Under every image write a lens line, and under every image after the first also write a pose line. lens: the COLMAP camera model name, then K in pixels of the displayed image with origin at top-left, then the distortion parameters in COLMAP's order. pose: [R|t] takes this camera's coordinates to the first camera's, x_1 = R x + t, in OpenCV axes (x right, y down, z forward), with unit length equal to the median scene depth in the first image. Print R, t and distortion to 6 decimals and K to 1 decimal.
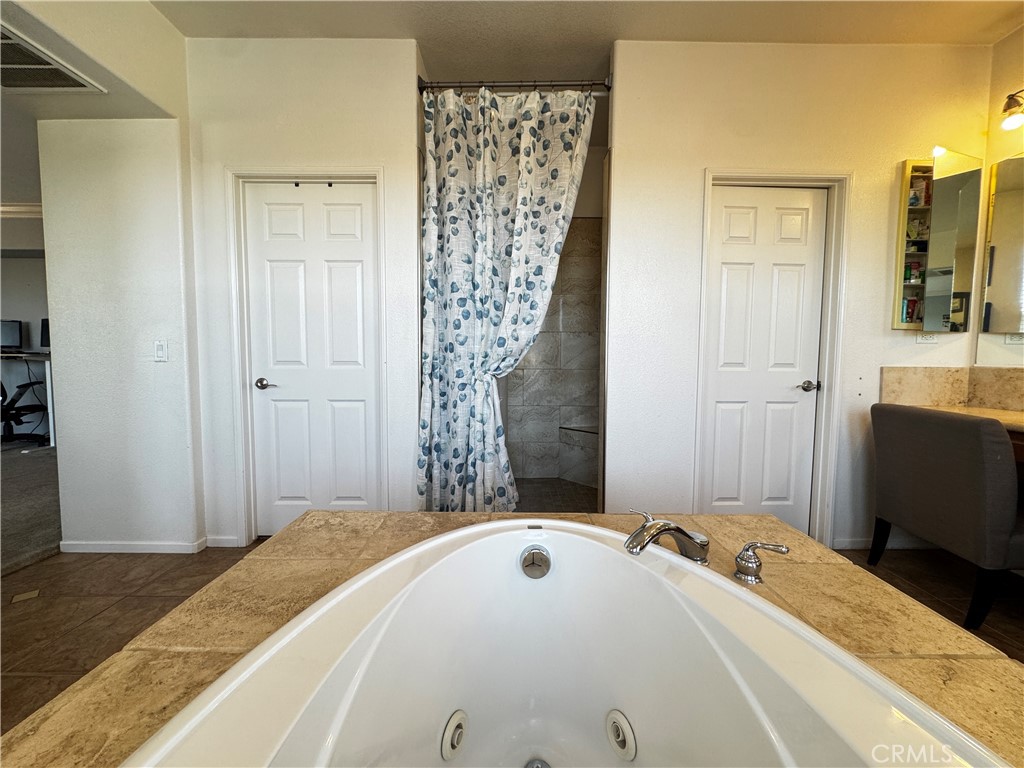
lens RADIAL K [[409.4, 0, 512.0], [0, 409.4, 384.0], [0, 0, 1]] dist [-0.001365, 0.000271]
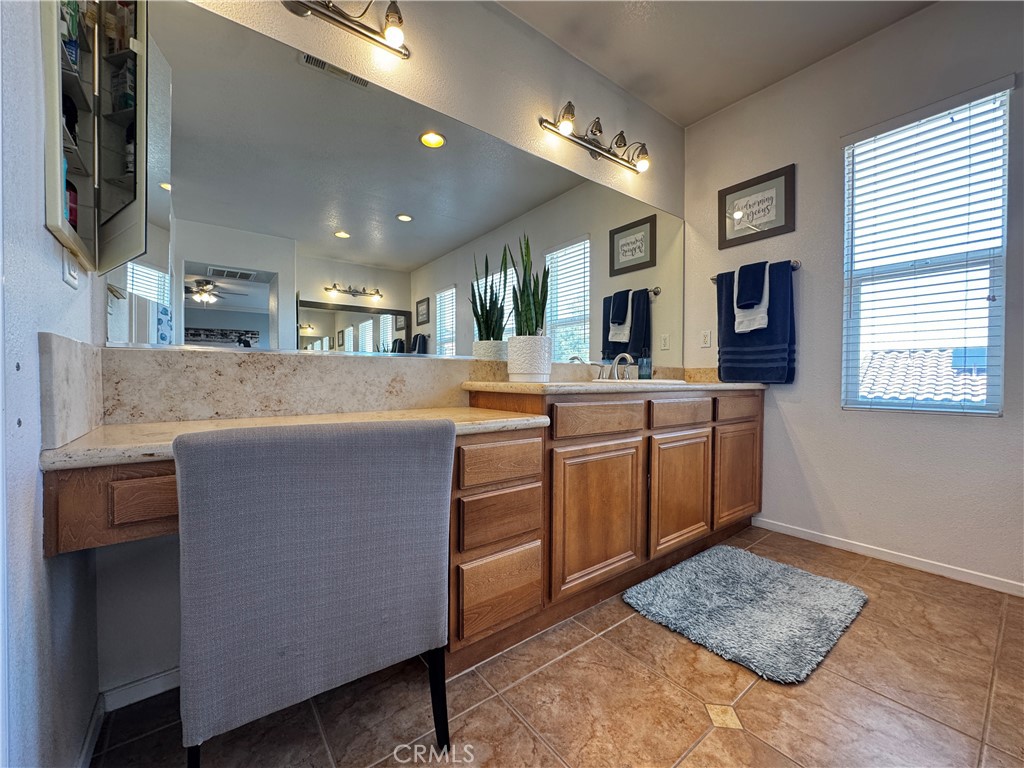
lens RADIAL K [[404.9, 0, 512.0], [0, 404.9, 384.0], [0, 0, 1]] dist [-0.000837, 0.000351]
pose [[-0.616390, -0.017324, 0.787251, 0.432708], [0.041603, 0.997645, 0.054528, -0.001989], [-0.786342, 0.066362, -0.614217, 0.926200]]
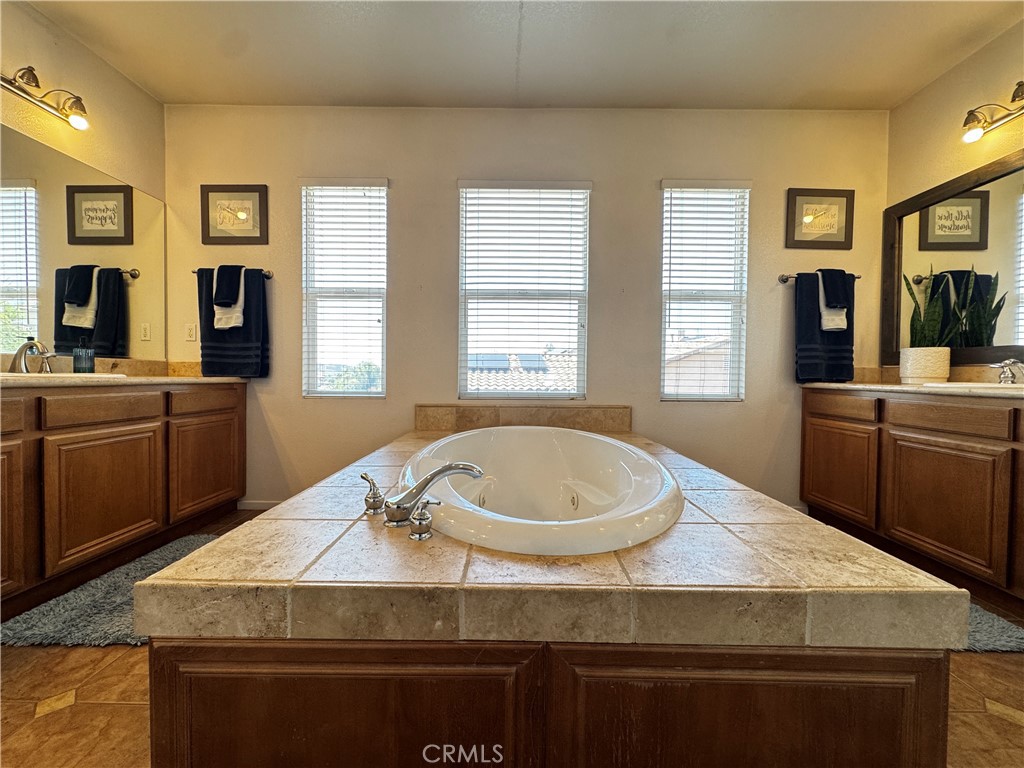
lens RADIAL K [[409.4, 0, 512.0], [0, 409.4, 384.0], [0, 0, 1]] dist [-0.001365, 0.000271]
pose [[-0.999907, -0.012473, 0.005596, 0.068052], [-0.011975, 0.996589, 0.081652, -0.004560], [-0.006595, 0.081578, -0.996645, 0.918174]]
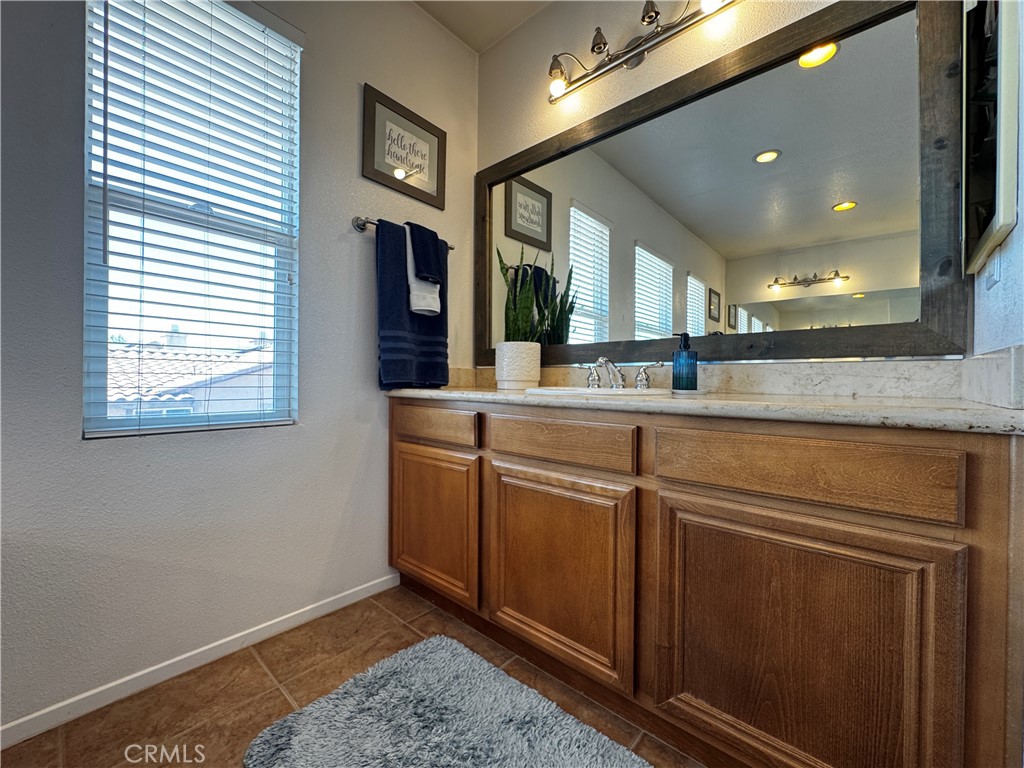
lens RADIAL K [[408.7, 0, 509.5], [0, 408.7, 387.7], [0, 0, 1]] dist [-0.023772, -0.000013]
pose [[-0.670691, 0.000769, -0.741736, -0.362974], [-0.052704, 0.997423, 0.048689, 0.026451], [0.739862, 0.071748, -0.668922, 0.399633]]
